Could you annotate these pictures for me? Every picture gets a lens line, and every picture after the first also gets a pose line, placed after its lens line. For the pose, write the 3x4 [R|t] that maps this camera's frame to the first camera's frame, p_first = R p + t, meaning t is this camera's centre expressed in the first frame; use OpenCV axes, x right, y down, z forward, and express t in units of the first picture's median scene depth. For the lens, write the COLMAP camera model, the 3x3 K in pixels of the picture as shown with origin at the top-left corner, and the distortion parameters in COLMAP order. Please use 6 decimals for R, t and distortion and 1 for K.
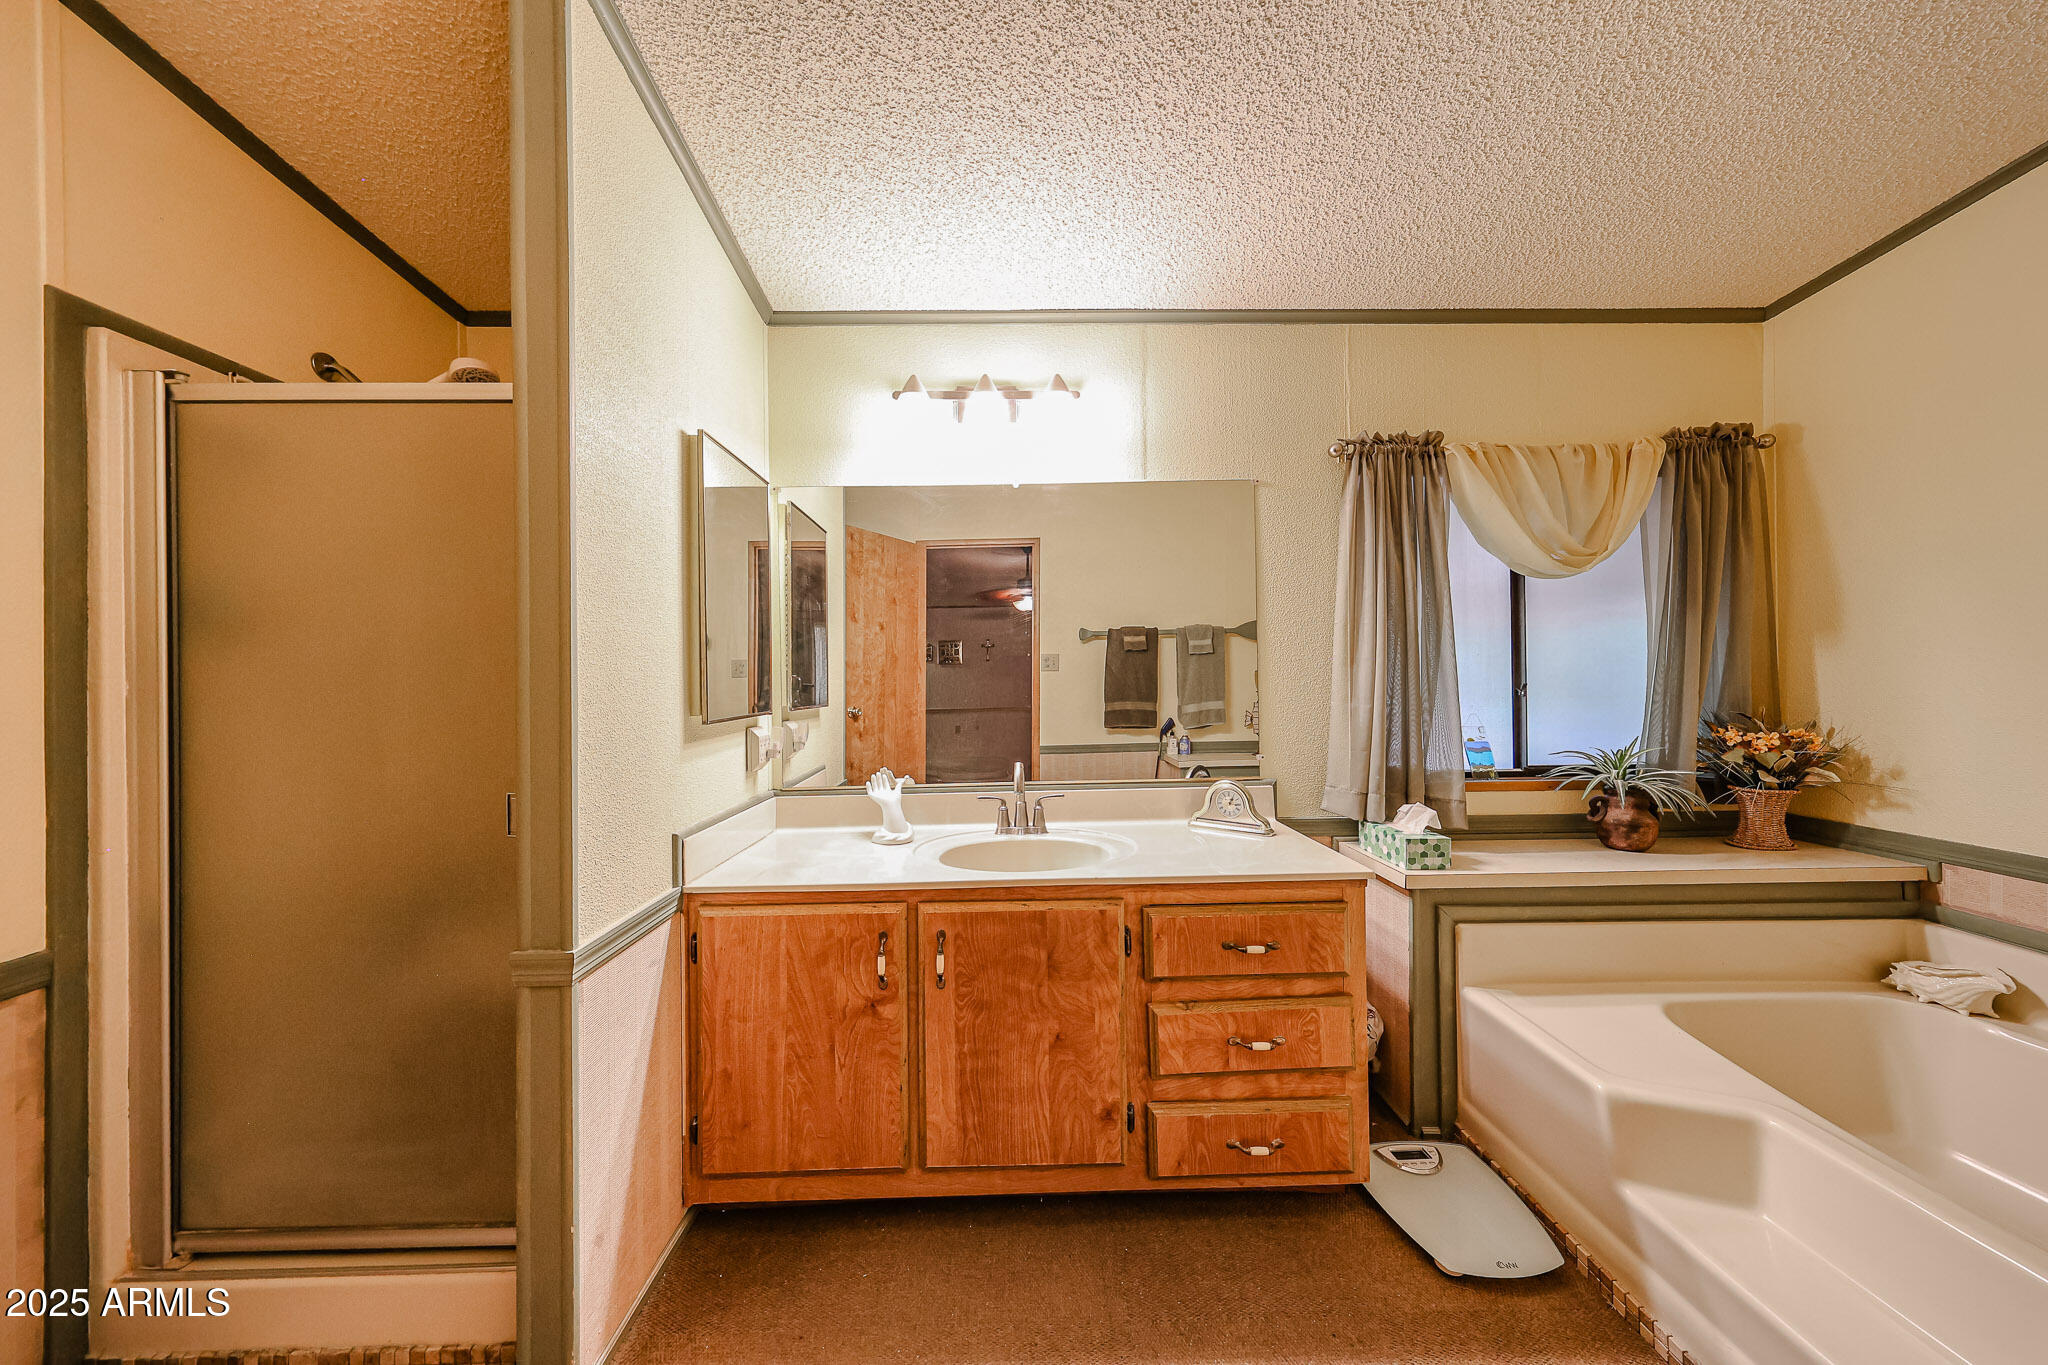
lens RADIAL K [[648.3, 0, 1018.6], [0, 648.3, 675.6], [0, 0, 1]] dist [0.002678, -0.000313]
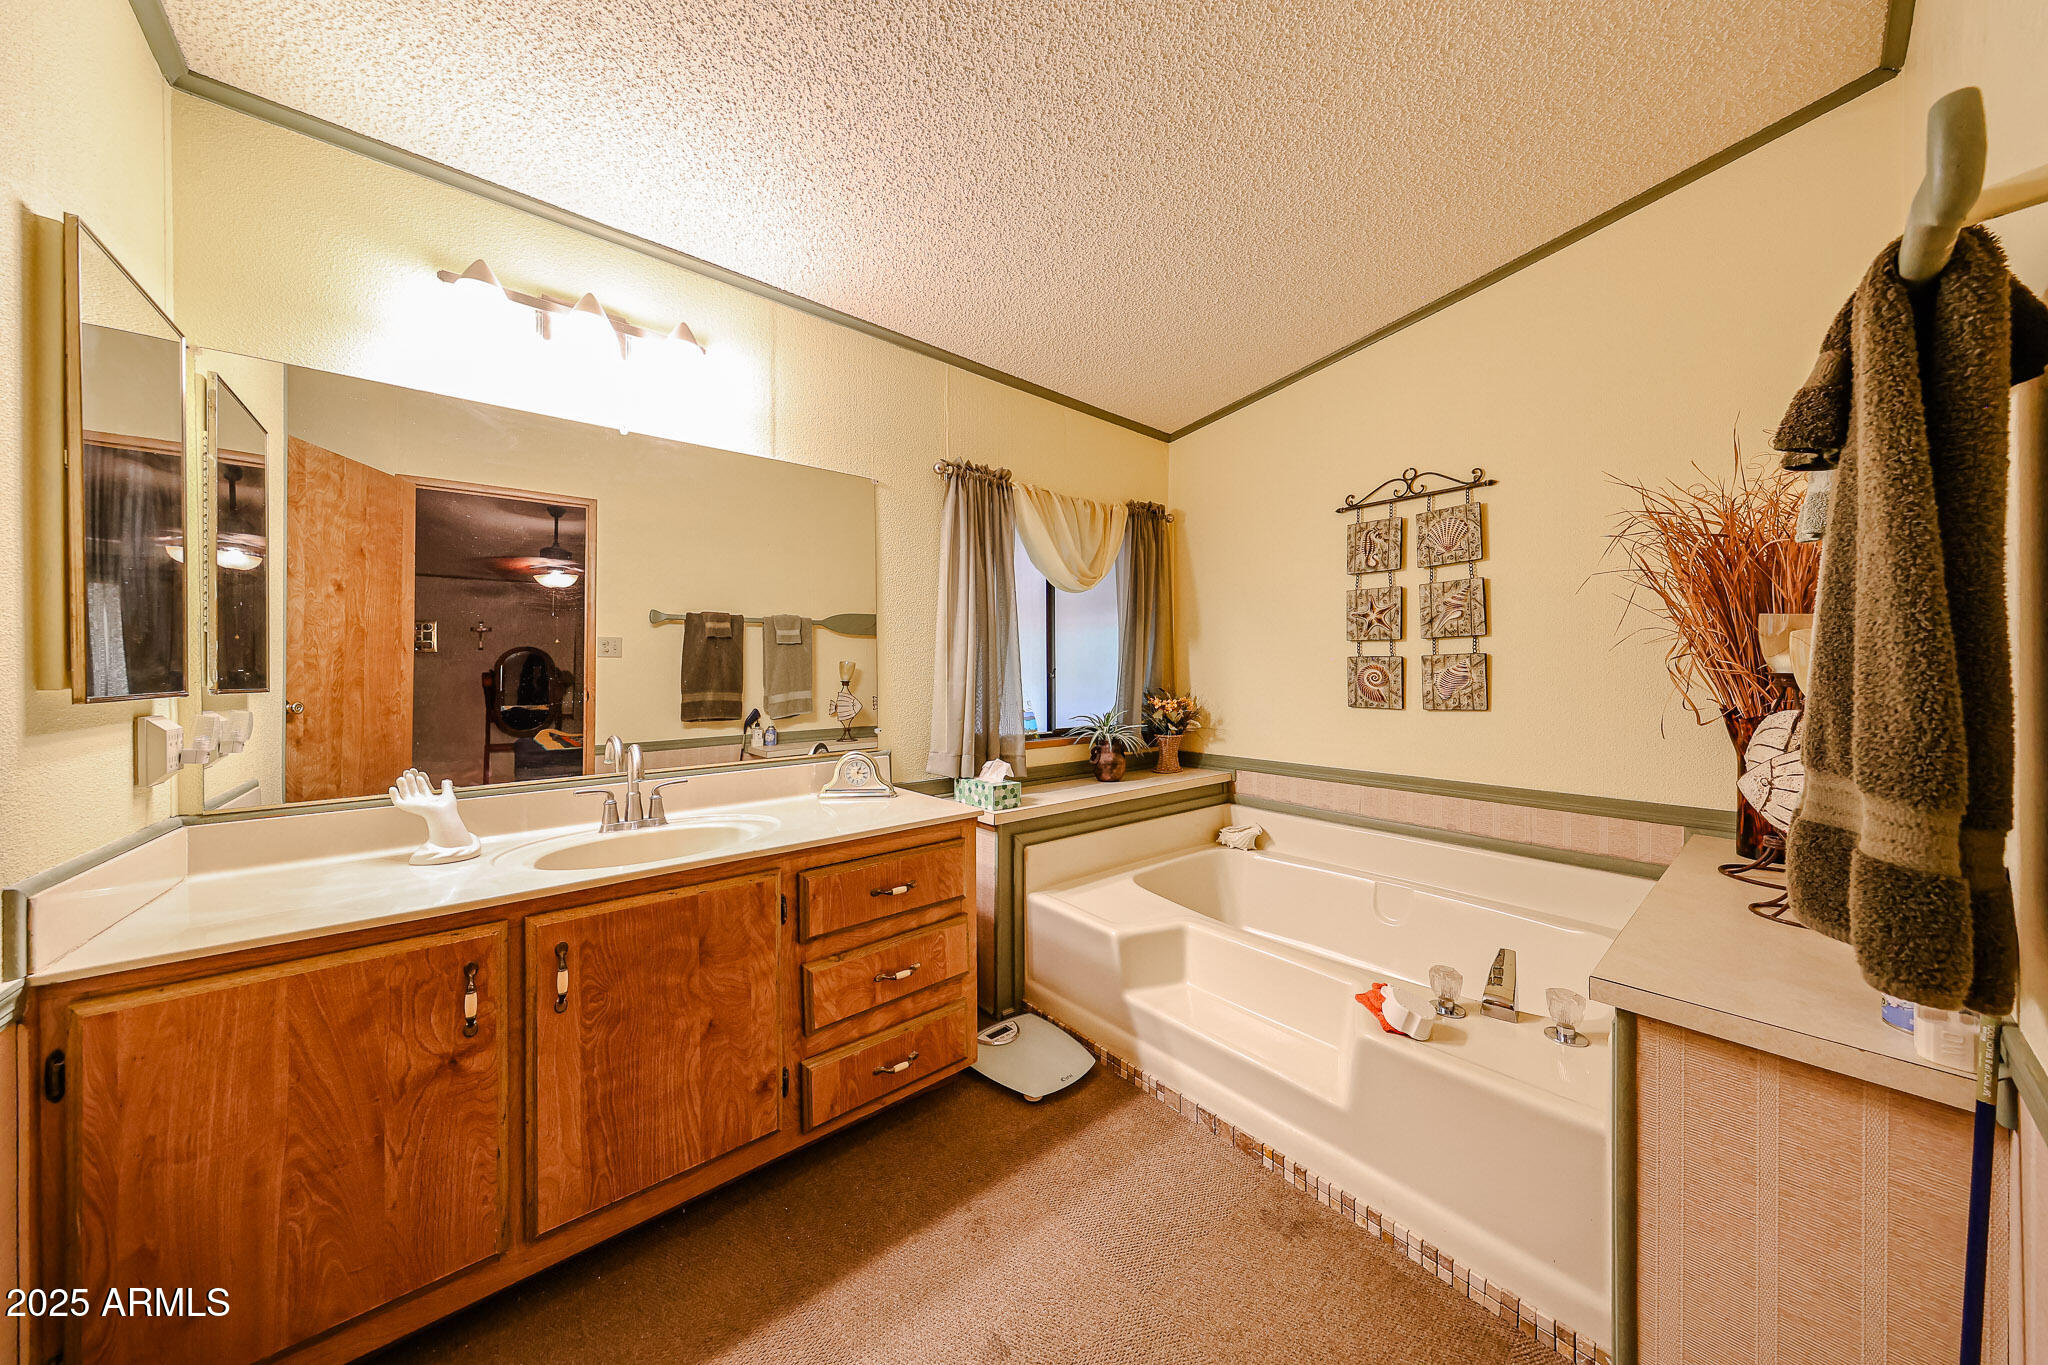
lens RADIAL K [[648.3, 0, 1015.7], [0, 648.3, 676.0], [0, 0, 1]] dist [0.002678, -0.000313]
pose [[0.784626, 0.007418, 0.619925, -0.150928], [-0.006833, 0.999971, -0.003318, 0.039703], [-0.619931, -0.001633, 0.784654, -0.015769]]
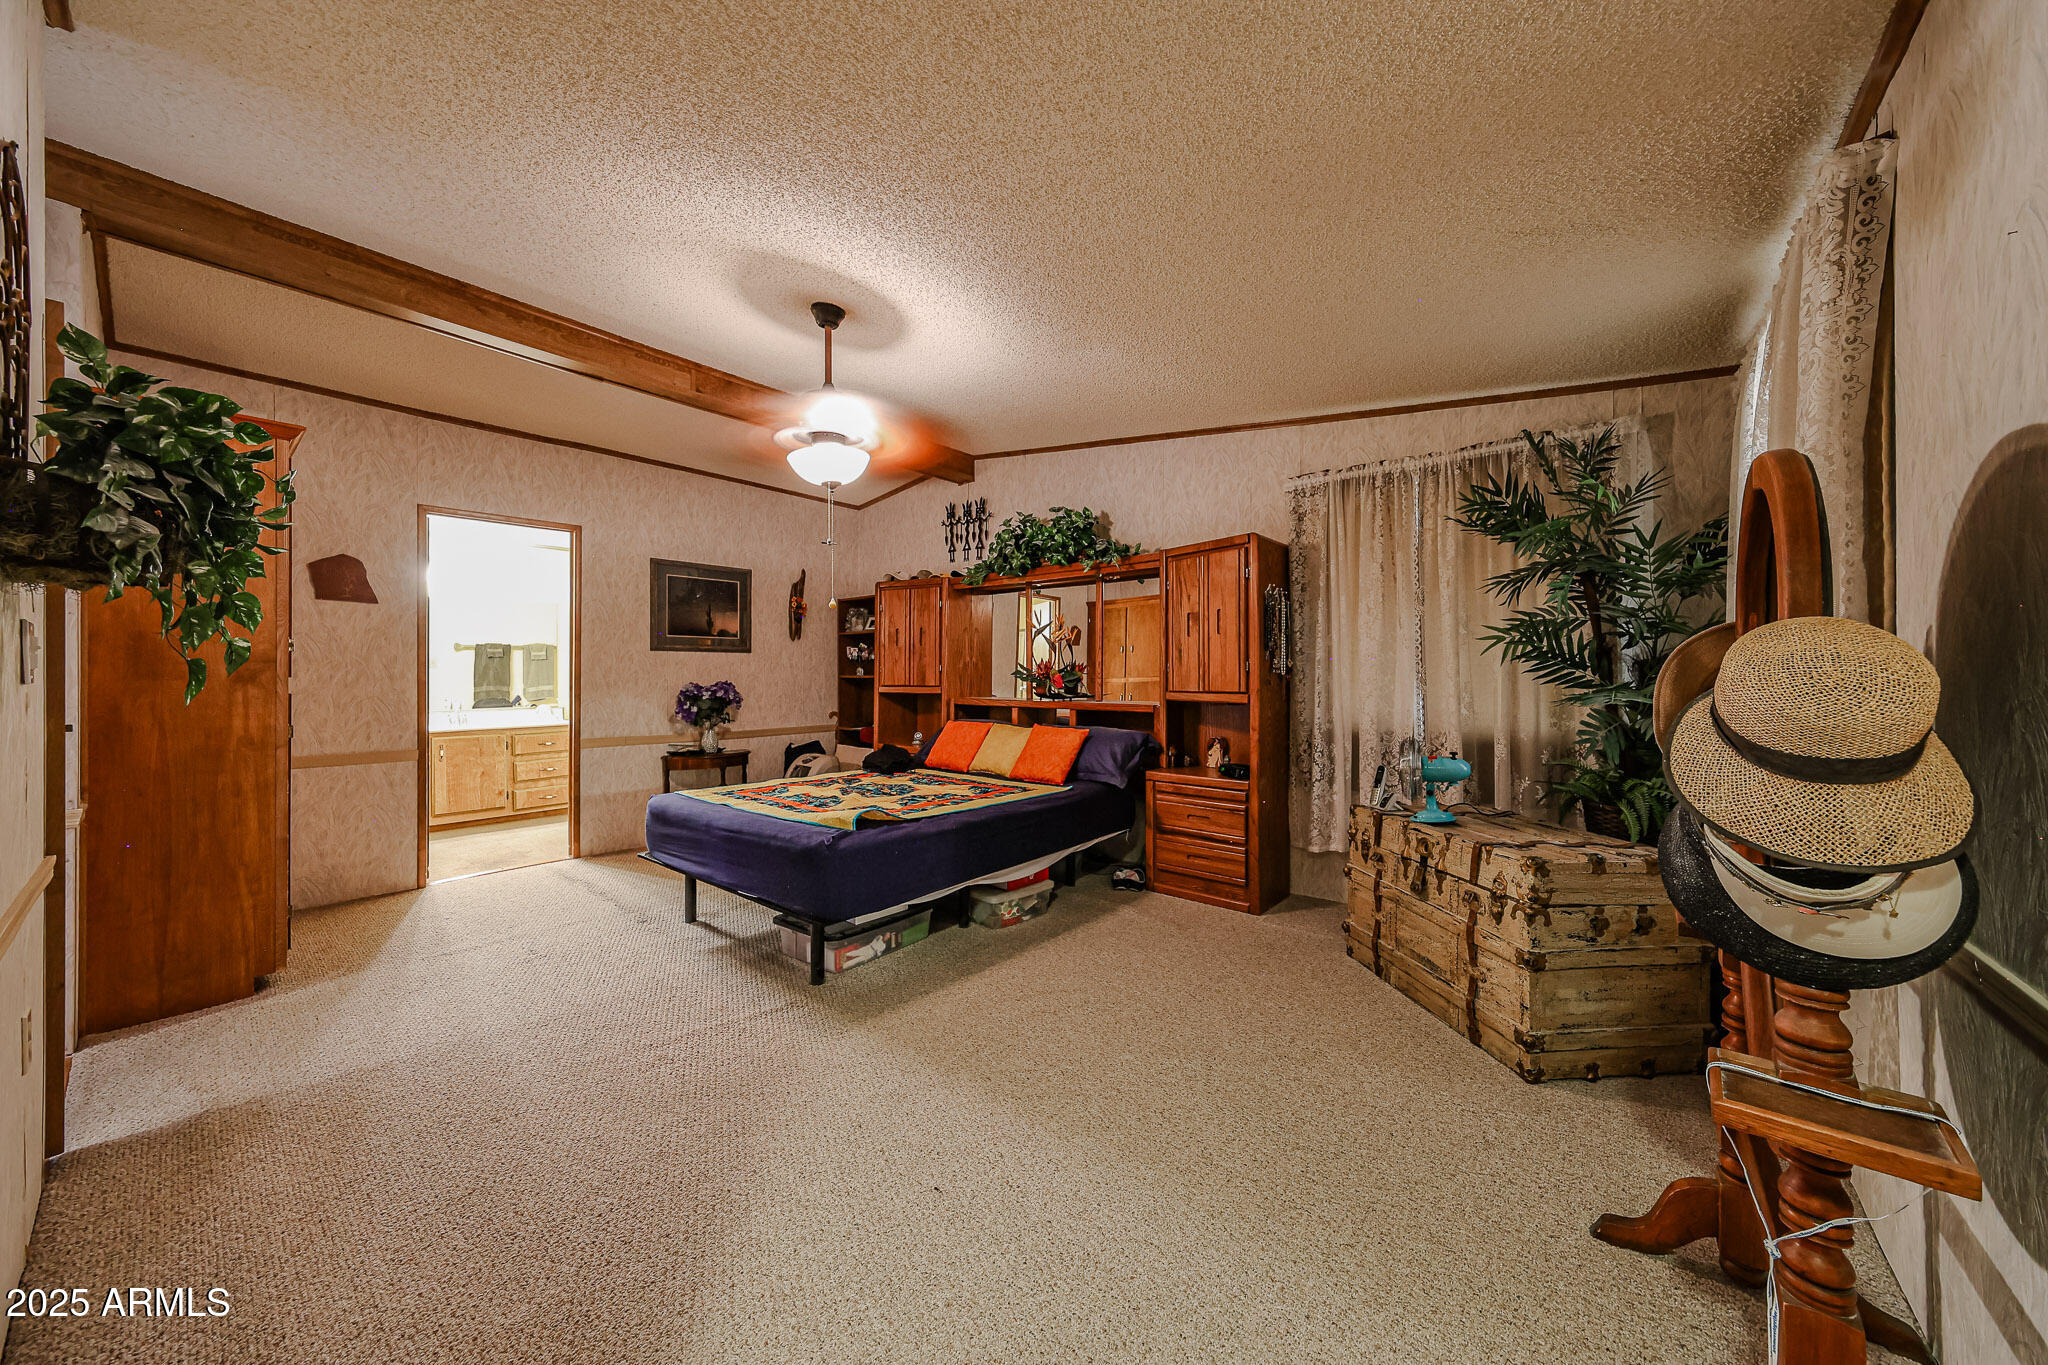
lens RADIAL K [[686.5, 0, 1019.3], [0, 686.5, 669.1], [0, 0, 1]] dist [0.001849, 0.000308]
pose [[0.644680, 0.013327, 0.764337, -0.771364], [-0.006597, 0.999908, -0.011871, 0.016577], [-0.764424, 0.002611, 0.644708, -3.037450]]
